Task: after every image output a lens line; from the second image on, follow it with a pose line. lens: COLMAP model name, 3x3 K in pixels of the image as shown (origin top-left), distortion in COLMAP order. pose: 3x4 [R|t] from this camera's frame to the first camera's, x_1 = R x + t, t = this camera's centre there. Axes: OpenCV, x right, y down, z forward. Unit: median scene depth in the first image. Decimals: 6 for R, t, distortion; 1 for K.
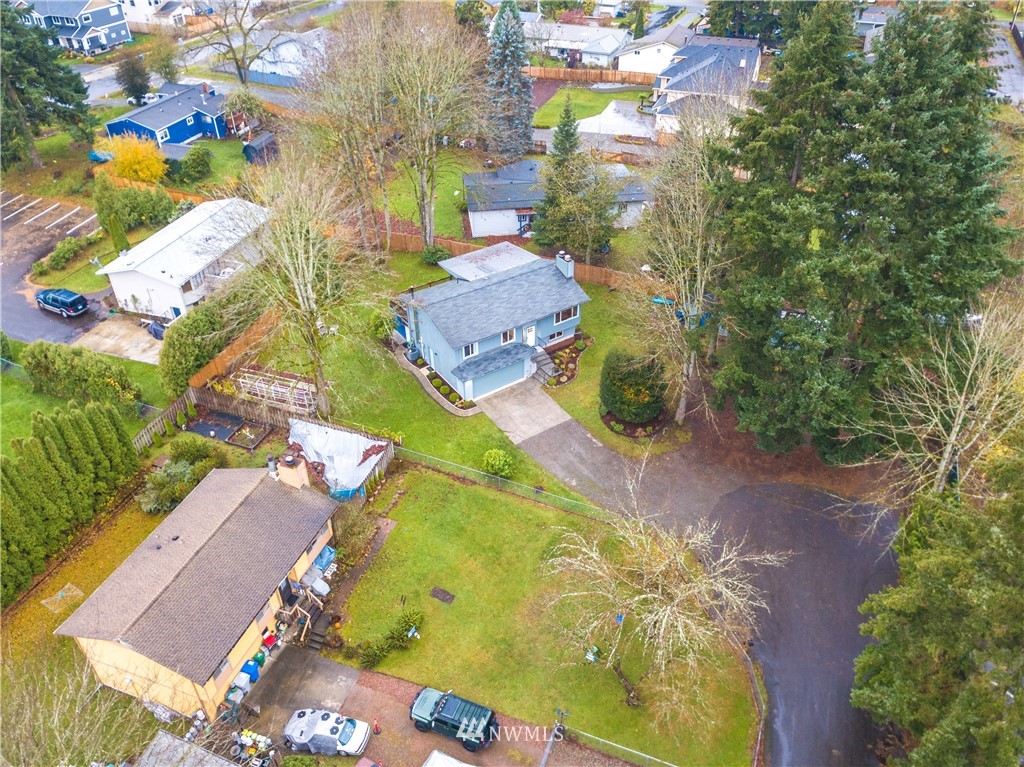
lens RADIAL K [[774.1, 0, 513.3], [0, 774.1, 383.8], [0, 0, 1]] dist [0.001320, 0.000663]
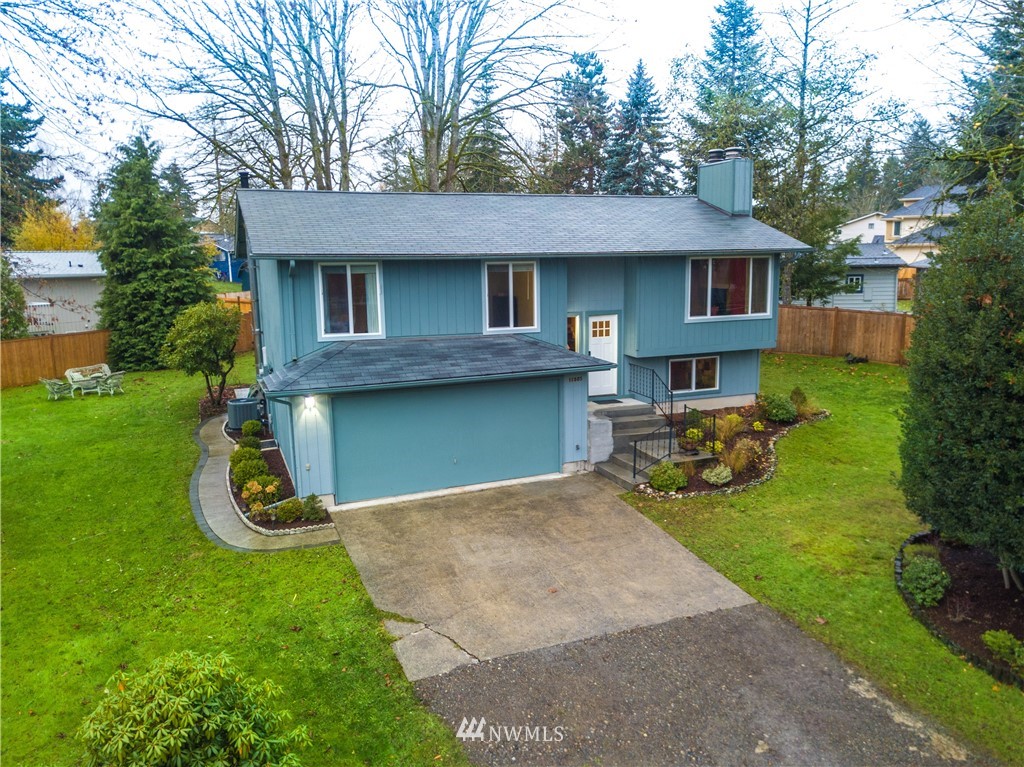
lens RADIAL K [[774.1, 0, 512.5], [0, 774.1, 384.9], [0, 0, 1]] dist [0.001320, 0.000663]
pose [[0.975027, 0.025733, -0.220591, 0.056736], [-0.118810, 0.899619, -0.420203, 0.083495], [0.187635, 0.435918, 0.880210, 0.777603]]
